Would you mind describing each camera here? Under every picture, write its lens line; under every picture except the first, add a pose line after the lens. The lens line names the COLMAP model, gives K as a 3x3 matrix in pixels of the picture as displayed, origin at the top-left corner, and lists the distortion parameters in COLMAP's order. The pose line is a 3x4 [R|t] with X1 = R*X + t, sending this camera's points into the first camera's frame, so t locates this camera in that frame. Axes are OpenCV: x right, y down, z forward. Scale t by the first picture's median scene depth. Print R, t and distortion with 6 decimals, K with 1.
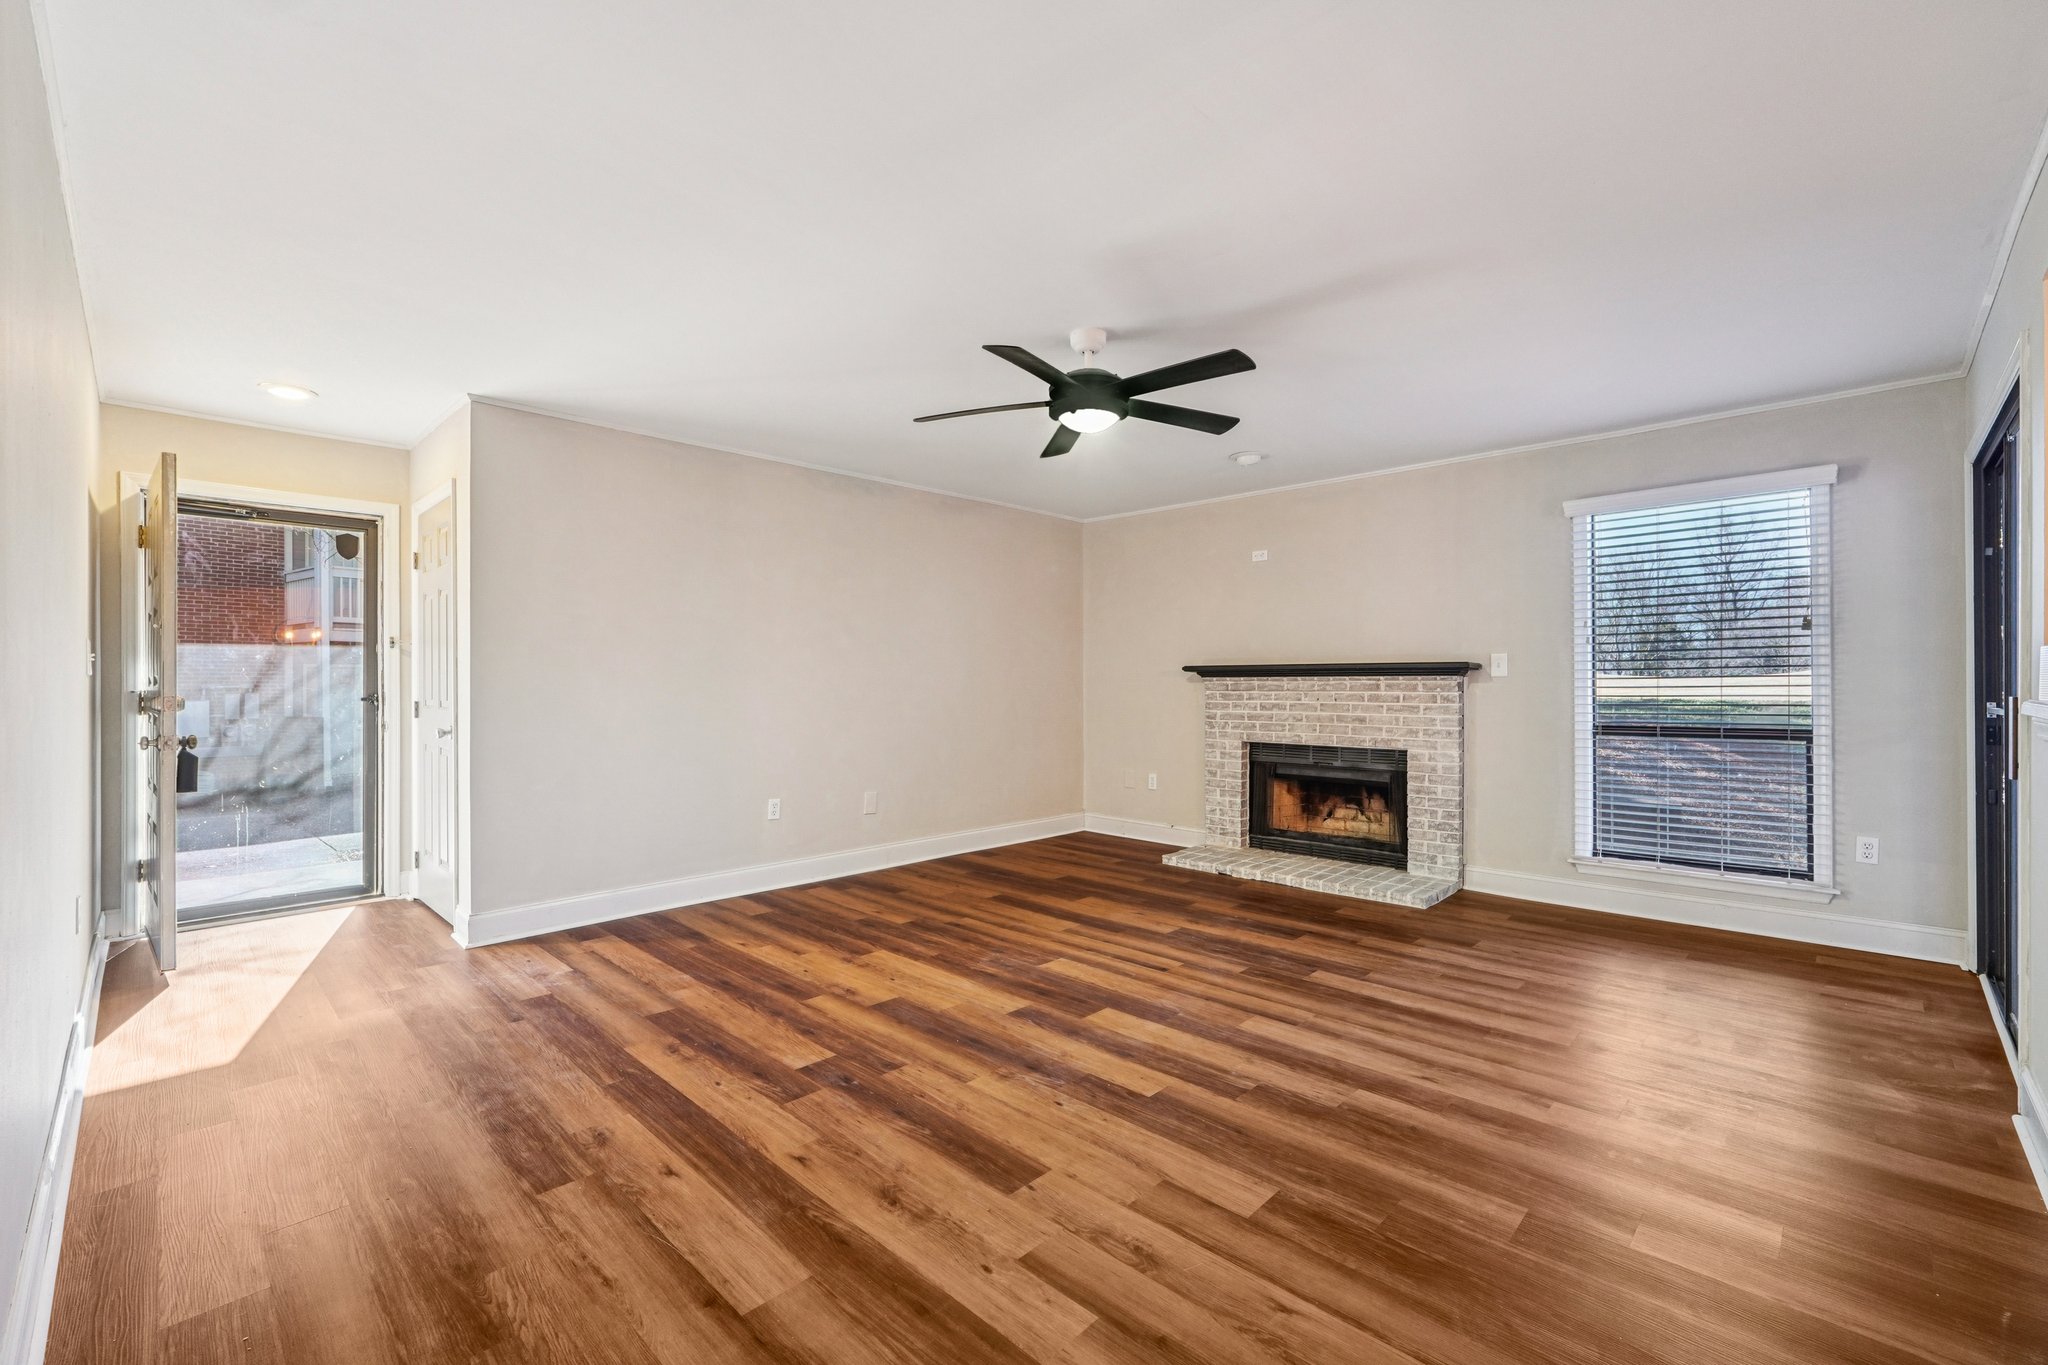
lens RADIAL K [[864.1, 0, 1025.3], [0, 864.1, 678.3], [0, 0, 1]] dist [-0.018796, 0.008171]
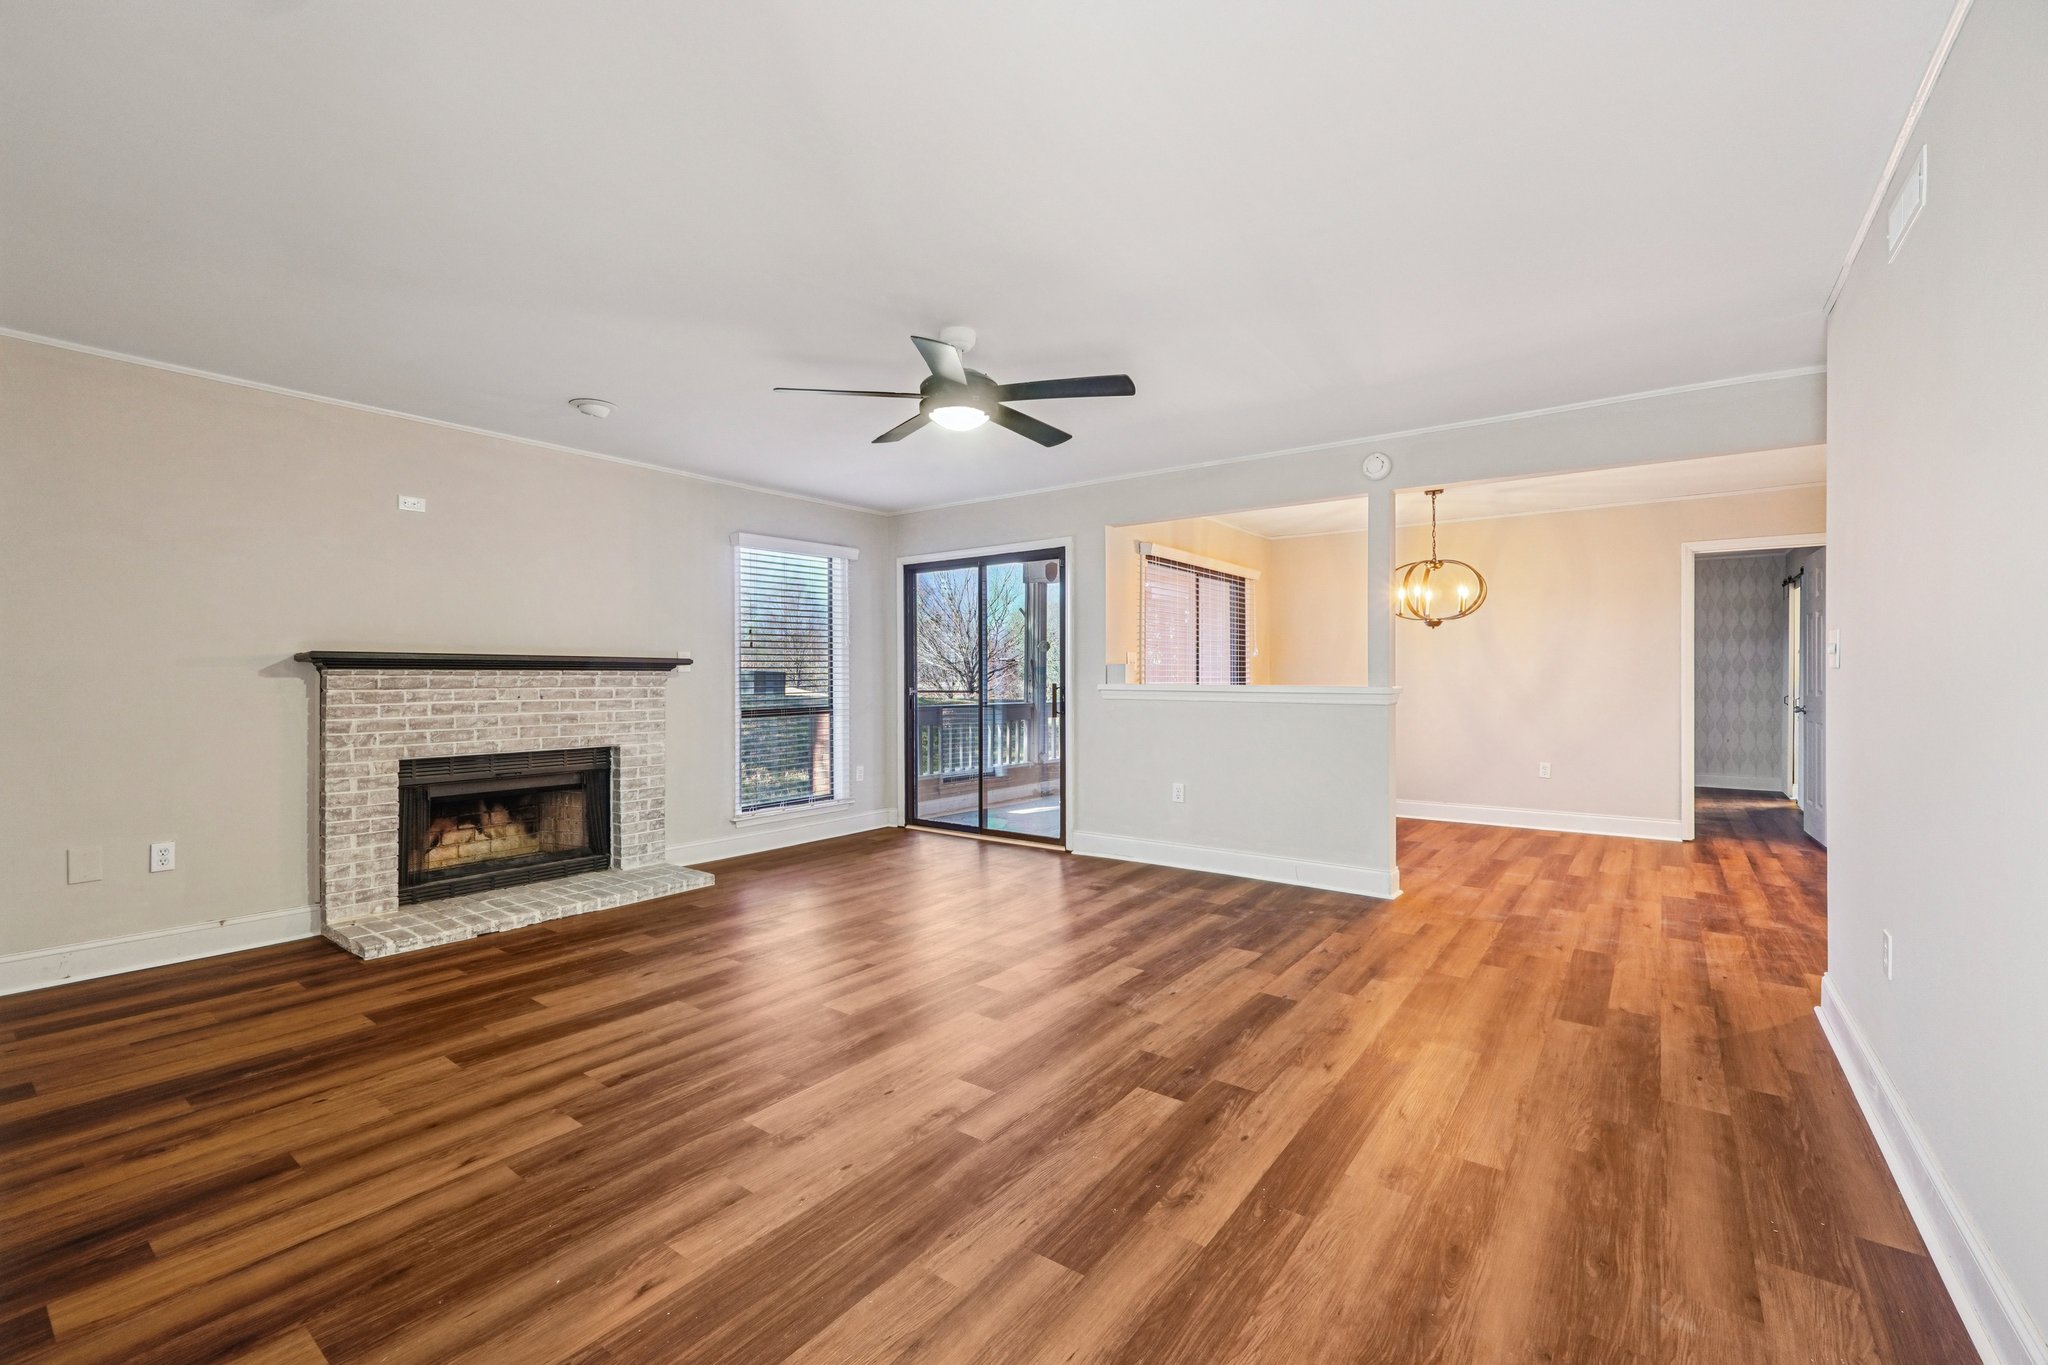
lens RADIAL K [[864.1, 0, 1025.3], [0, 864.1, 678.3], [0, 0, 1]] dist [-0.018796, 0.008171]
pose [[-0.133791, -0.000324, 0.991010, -0.690162], [-0.004683, 0.999989, -0.000305, 0.004840], [-0.990999, -0.004682, -0.133791, 0.777104]]
